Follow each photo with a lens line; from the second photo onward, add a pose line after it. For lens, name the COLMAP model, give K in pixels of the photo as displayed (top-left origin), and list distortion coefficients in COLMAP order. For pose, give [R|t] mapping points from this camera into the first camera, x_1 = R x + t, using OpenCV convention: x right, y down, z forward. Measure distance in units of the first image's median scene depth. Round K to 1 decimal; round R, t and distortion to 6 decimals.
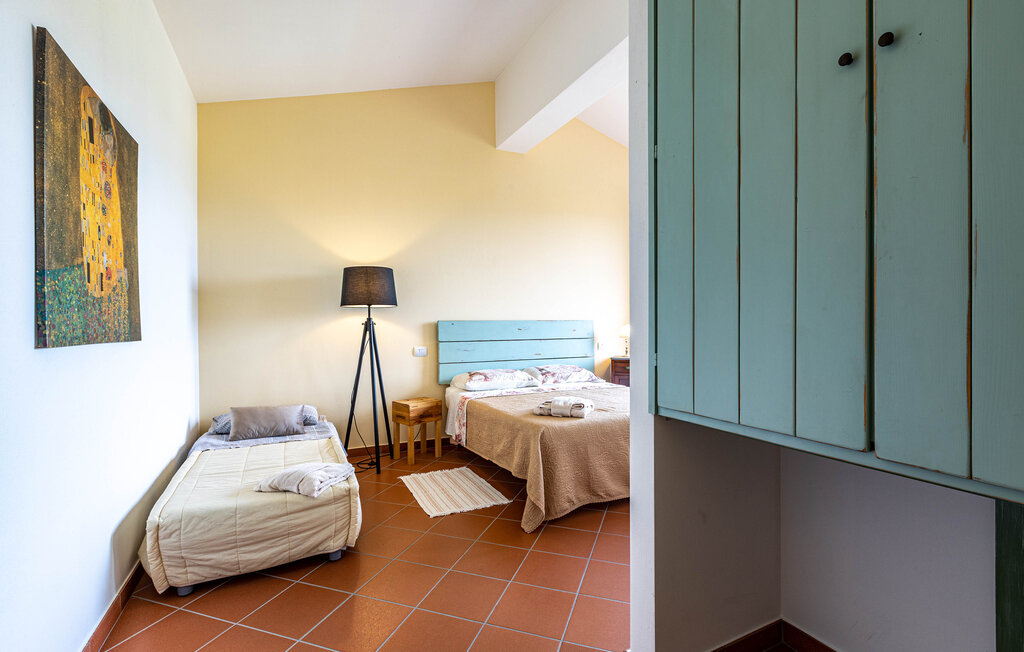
lens RADIAL K [[455.9, 0, 501.2], [0, 455.9, 322.5], [0, 0, 1]] dist [0.001608, 0.000478]
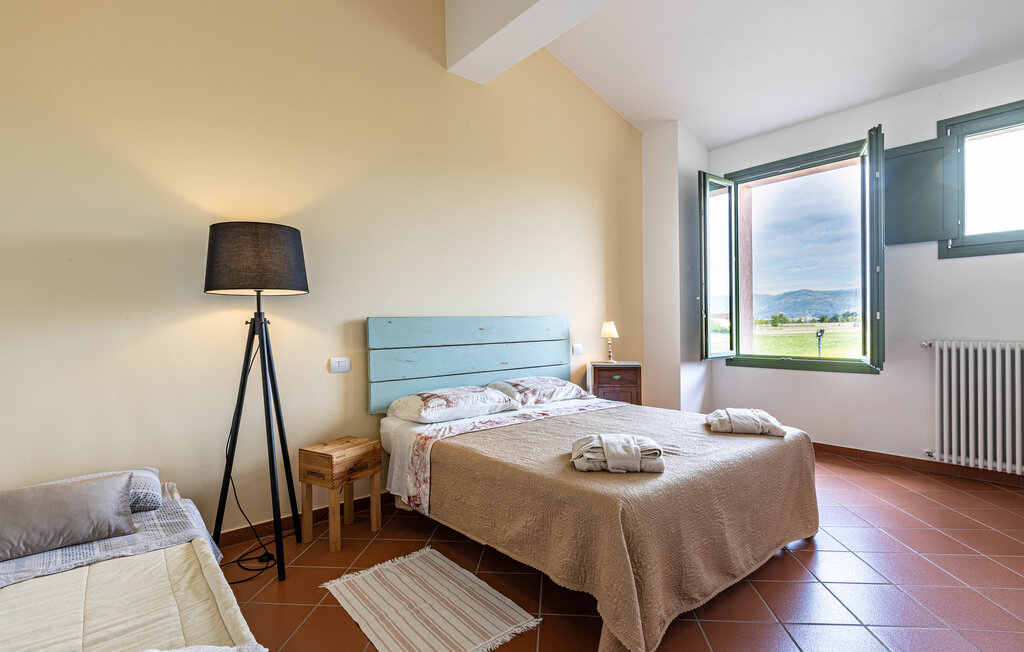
lens RADIAL K [[499.9, 0, 517.0], [0, 499.9, 323.6], [0, 0, 1]] dist [0.000529, -0.000716]
pose [[0.968551, -0.007567, 0.248699, -0.128382], [0.006129, 0.999960, 0.006556, 0.002470], [-0.248739, -0.004825, 0.968559, 0.294983]]
